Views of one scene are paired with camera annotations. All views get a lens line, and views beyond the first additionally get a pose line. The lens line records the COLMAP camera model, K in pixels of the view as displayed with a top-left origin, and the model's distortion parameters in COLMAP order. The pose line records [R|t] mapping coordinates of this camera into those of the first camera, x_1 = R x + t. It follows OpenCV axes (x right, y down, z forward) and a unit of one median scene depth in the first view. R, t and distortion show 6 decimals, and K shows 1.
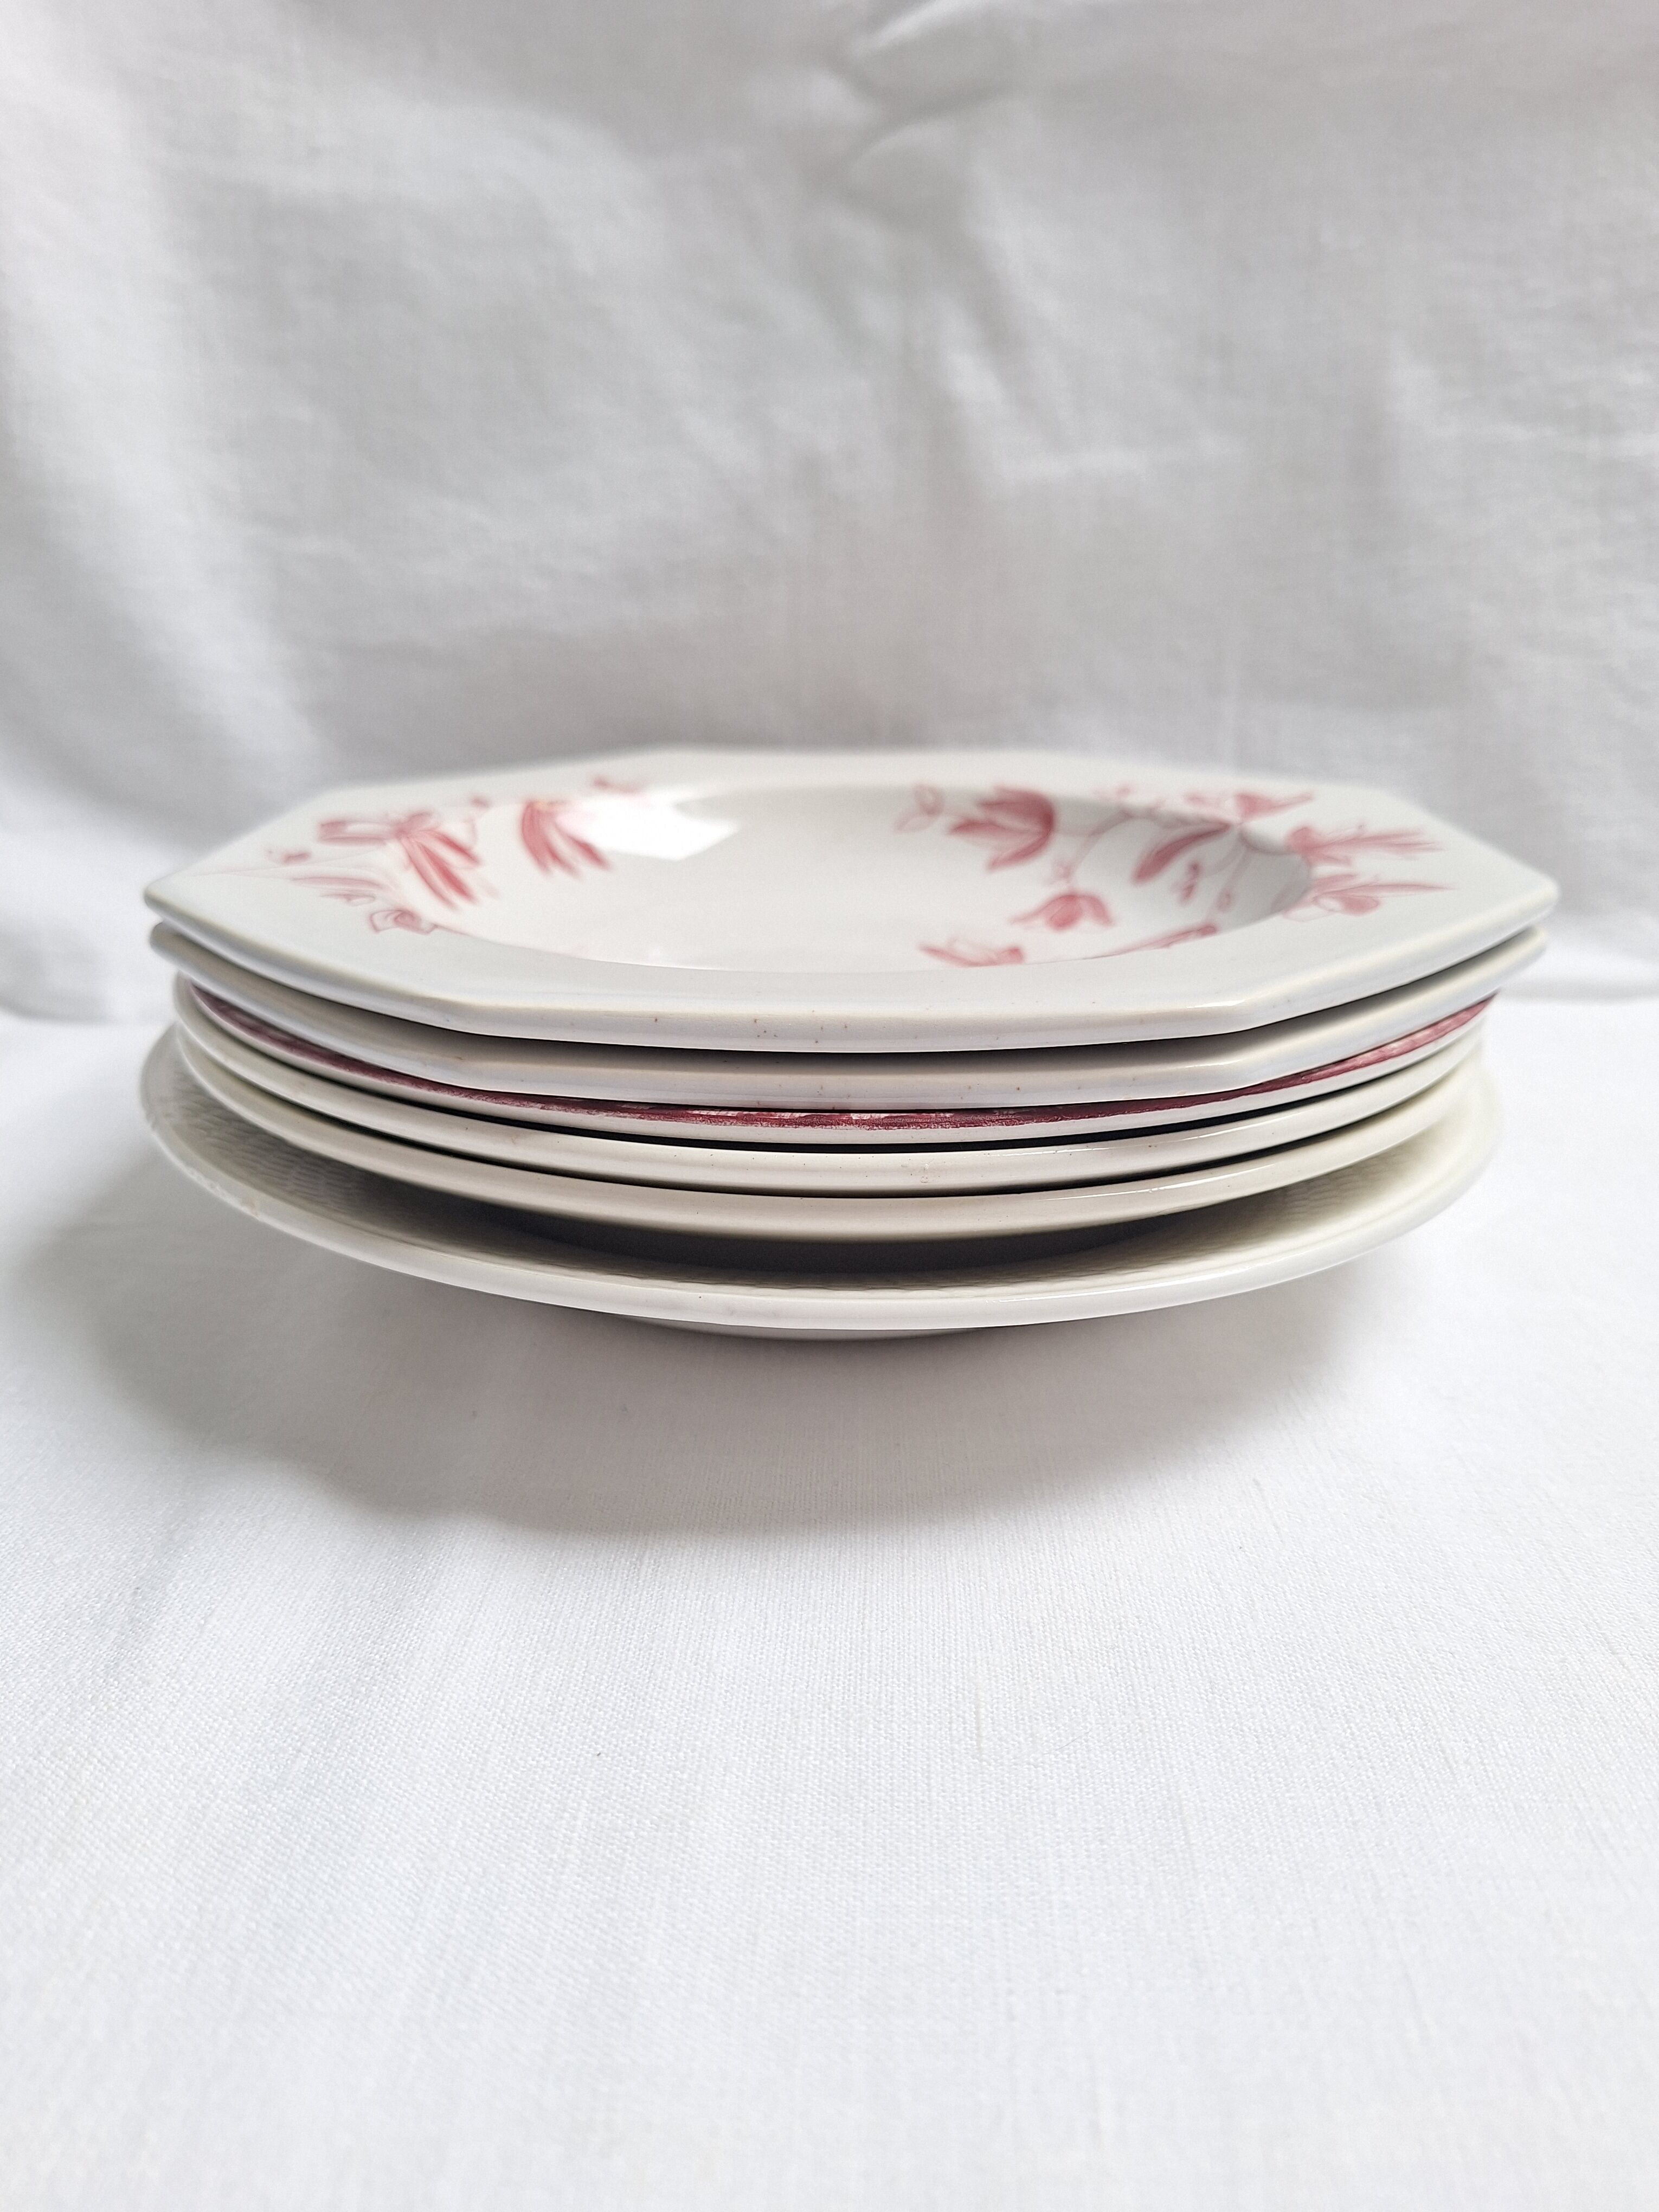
lens RADIAL K [[1523.5, 0, 829.8], [0, 1523.5, 1138.8], [0, 0, 1]] dist [0.088329, -0.151979]
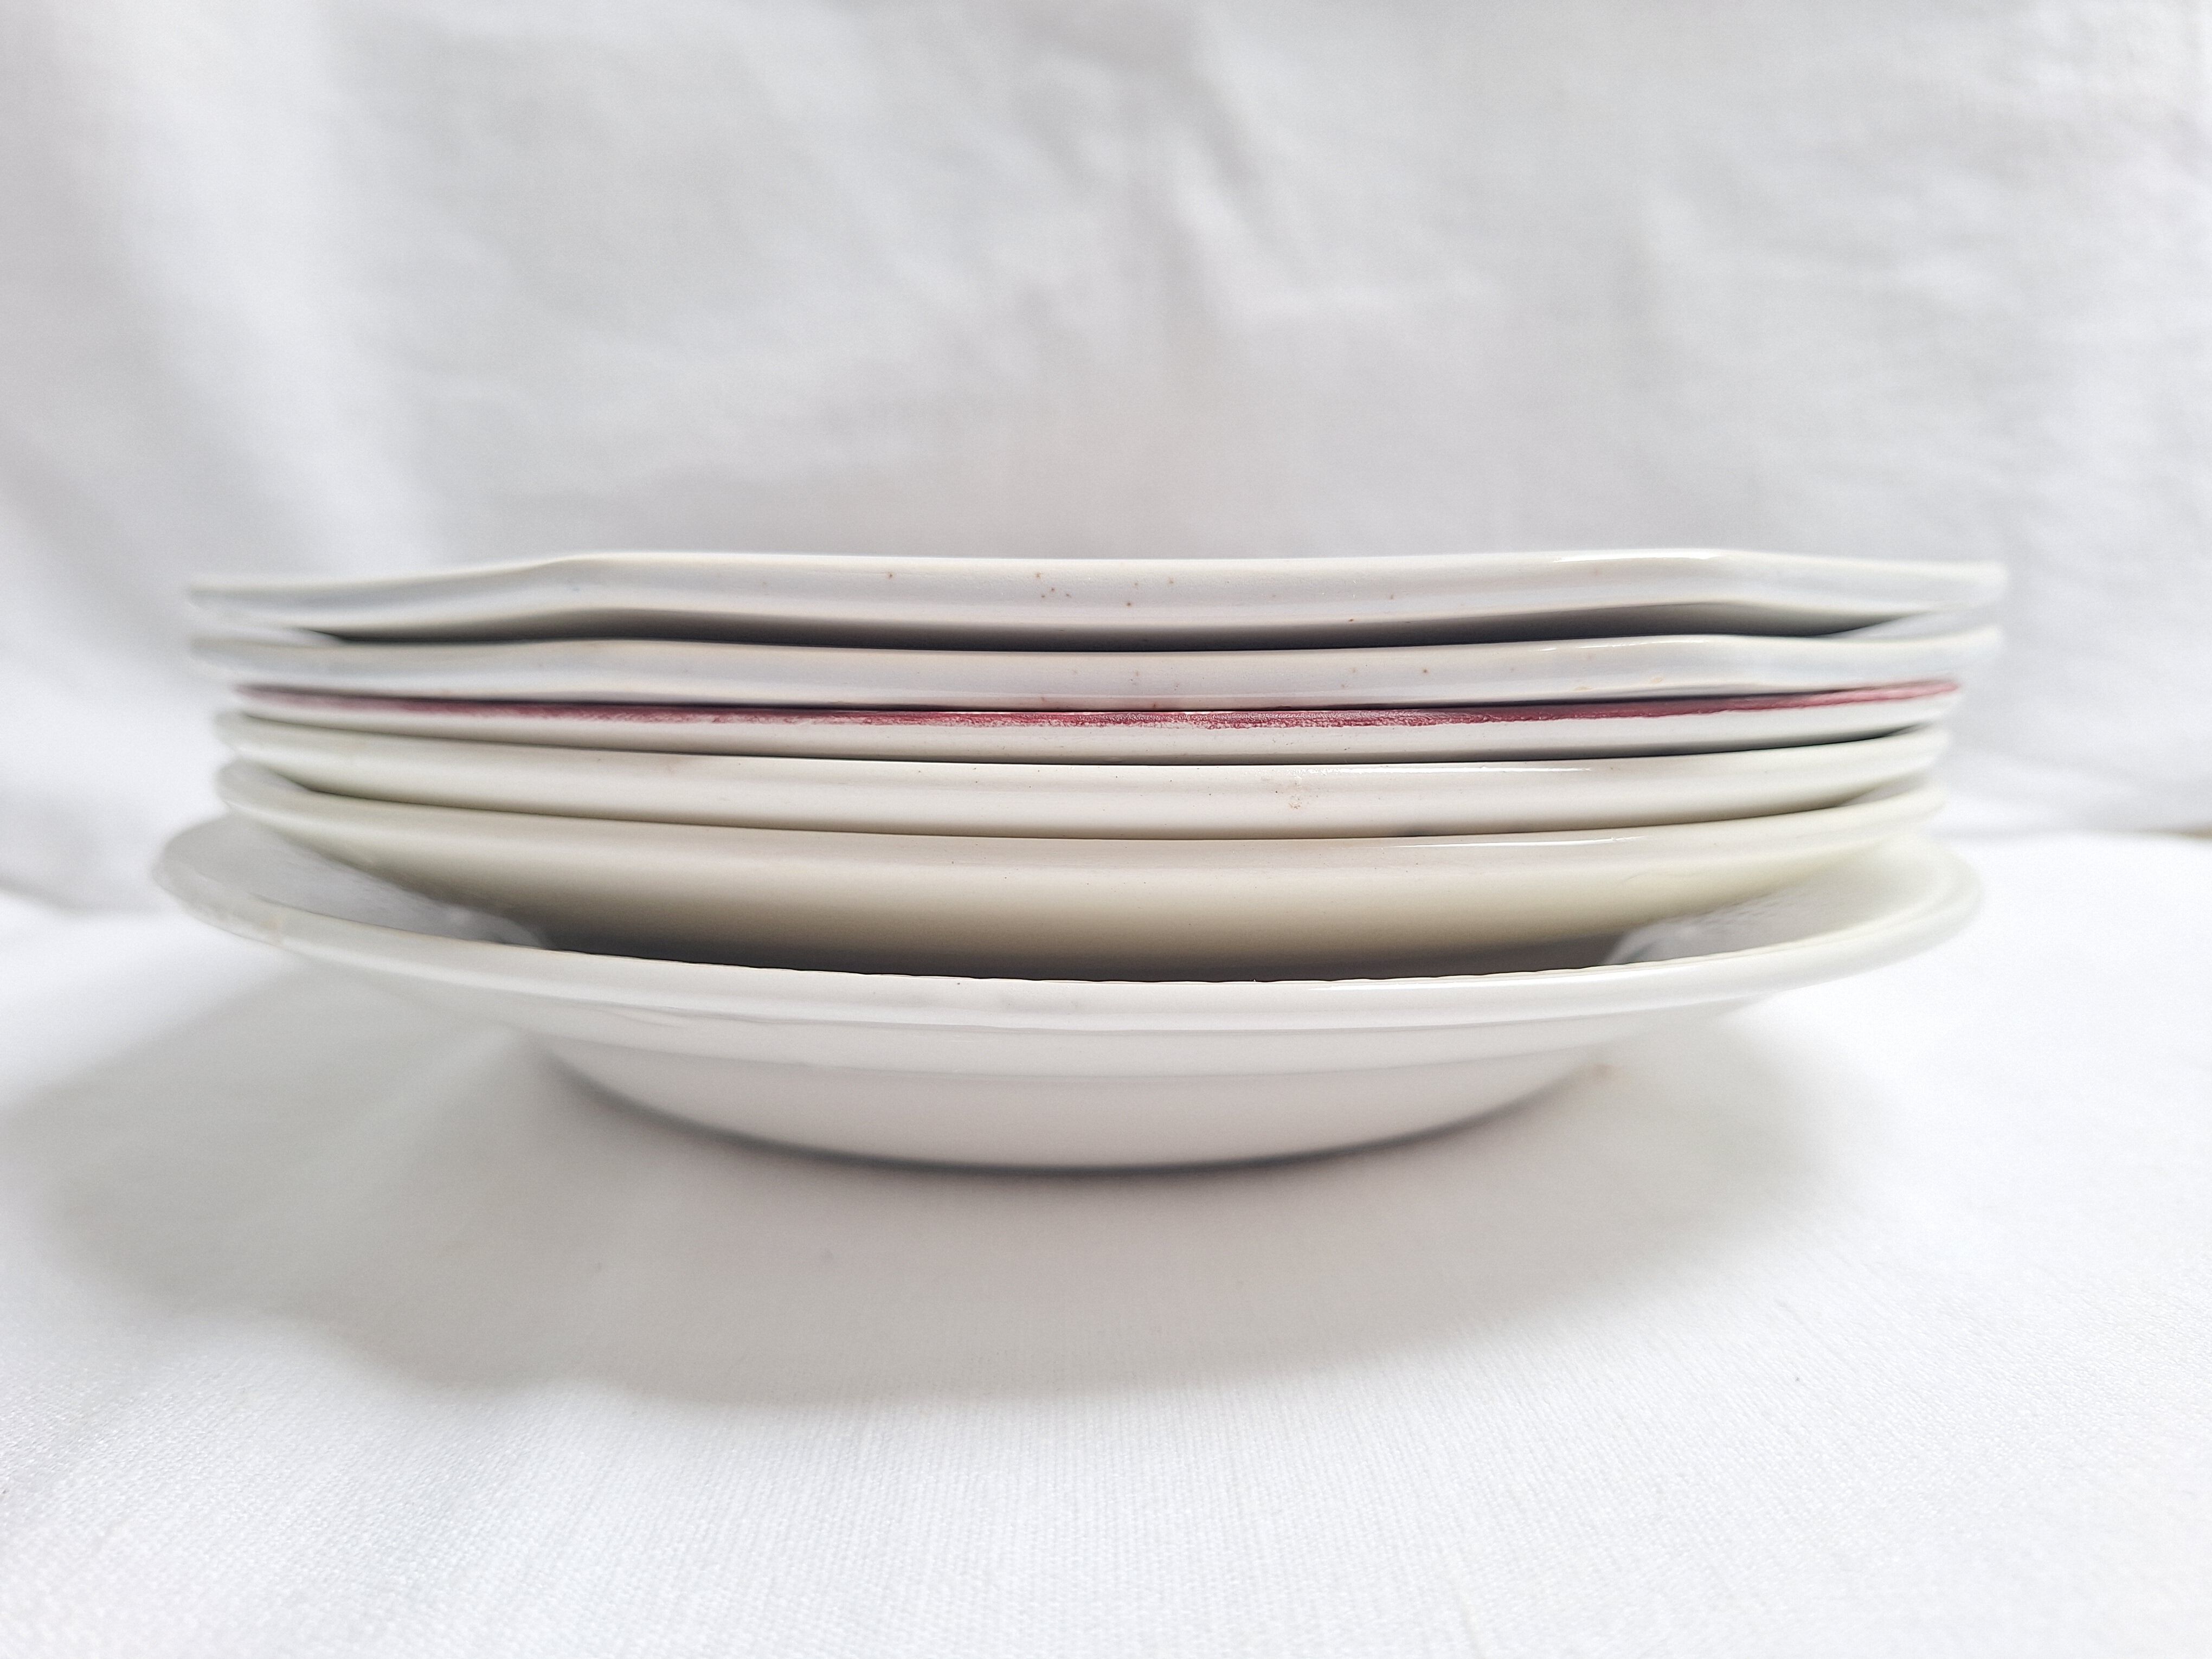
lens RADIAL K [[1610.2, 0, 1127.1], [0, 1610.2, 829.3], [0, 0, 1]] dist [0.006144, -0.041255]
pose [[0.997586, -0.014298, 0.067948, -0.027411], [0.029885, 0.971708, -0.234289, 0.093043], [-0.062675, 0.235754, 0.969790, 0.150371]]
